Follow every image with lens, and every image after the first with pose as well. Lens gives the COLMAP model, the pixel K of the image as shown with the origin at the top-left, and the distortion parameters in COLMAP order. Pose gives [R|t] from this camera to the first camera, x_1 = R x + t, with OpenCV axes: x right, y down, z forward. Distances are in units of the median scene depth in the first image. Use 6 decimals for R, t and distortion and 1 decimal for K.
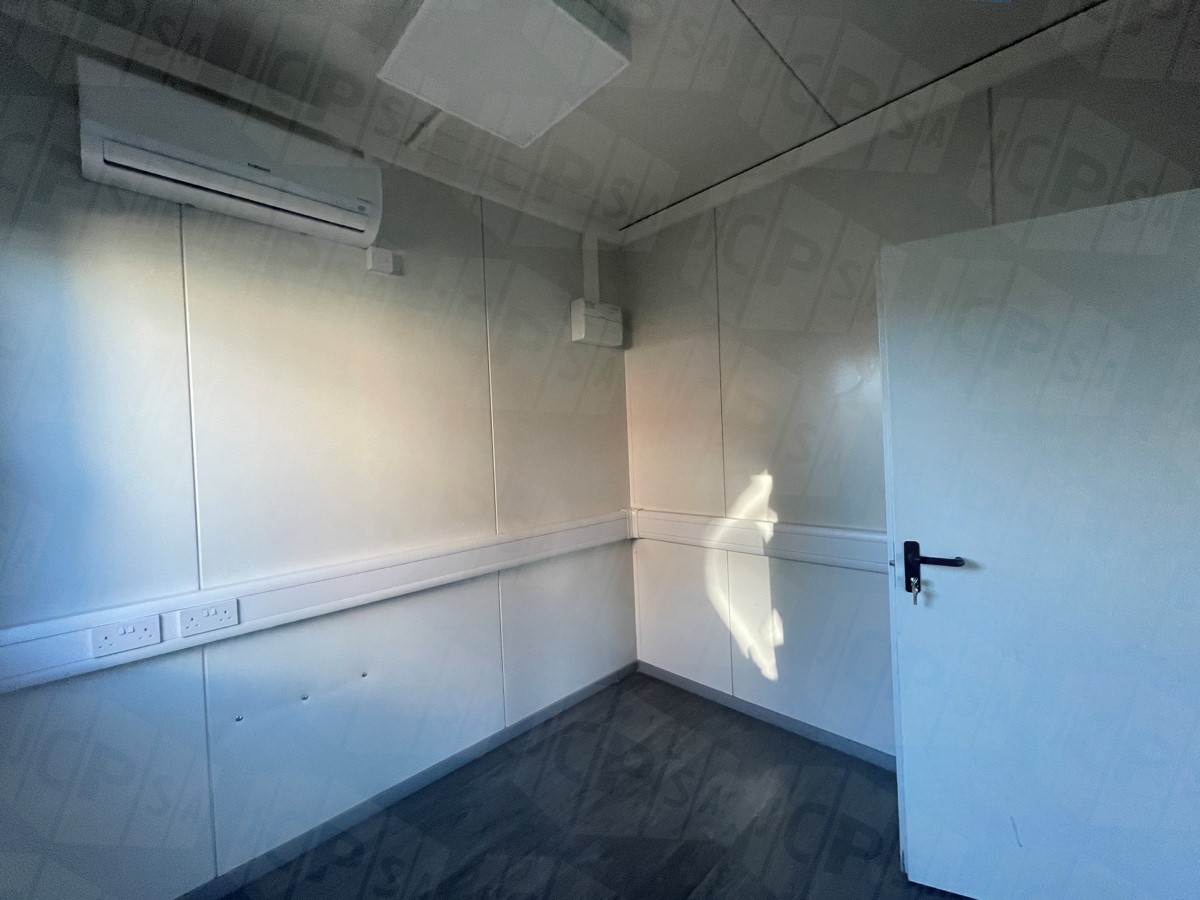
lens RADIAL K [[482.8, 0, 601.7], [0, 482.8, 453.0], [0, 0, 1]] dist [-0.001368, -0.000068]
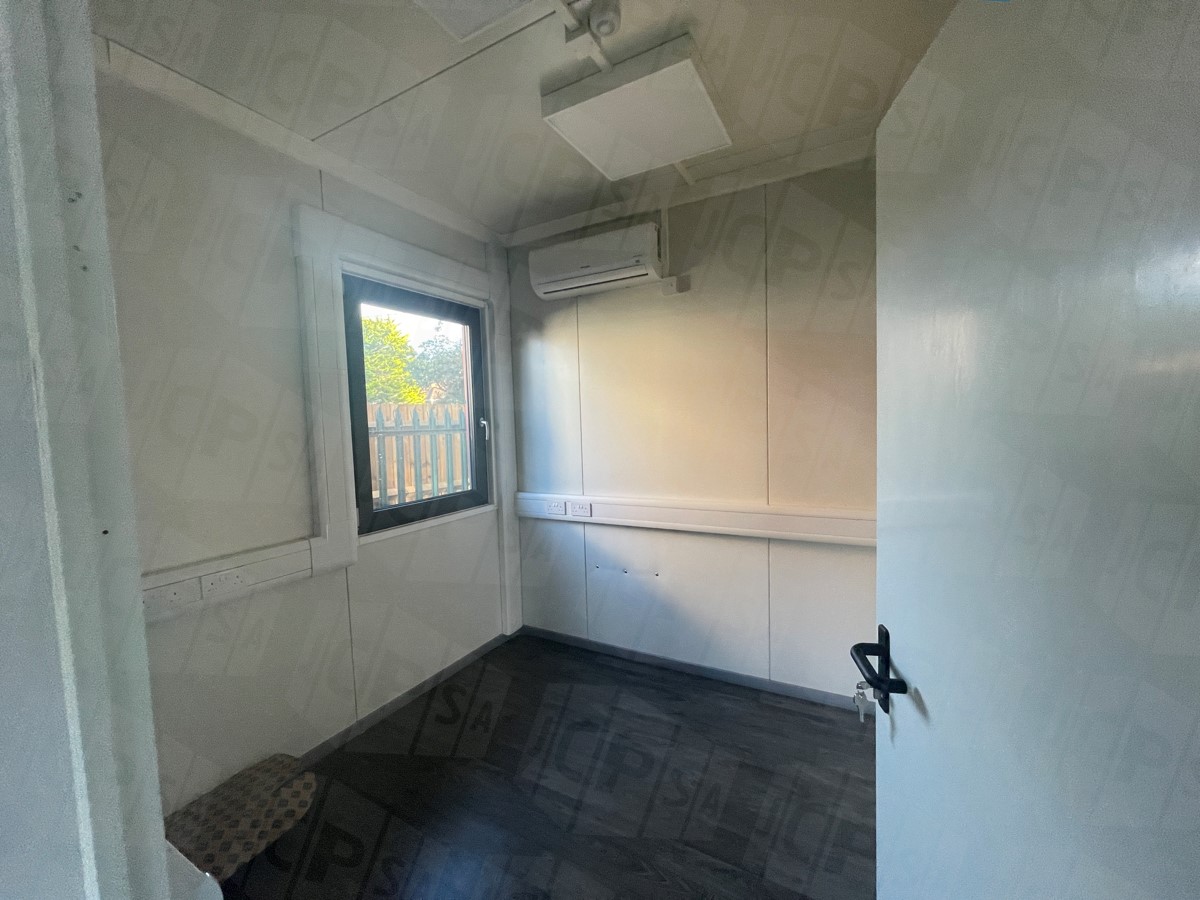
lens RADIAL K [[482.8, 0, 611.6], [0, 482.8, 446.9], [0, 0, 1]] dist [-0.001368, -0.000068]
pose [[0.264021, 0.100542, -0.959262, 1.057144], [0.022067, 0.993662, 0.110221, -0.127631], [0.964264, -0.050269, 0.260129, 0.586778]]
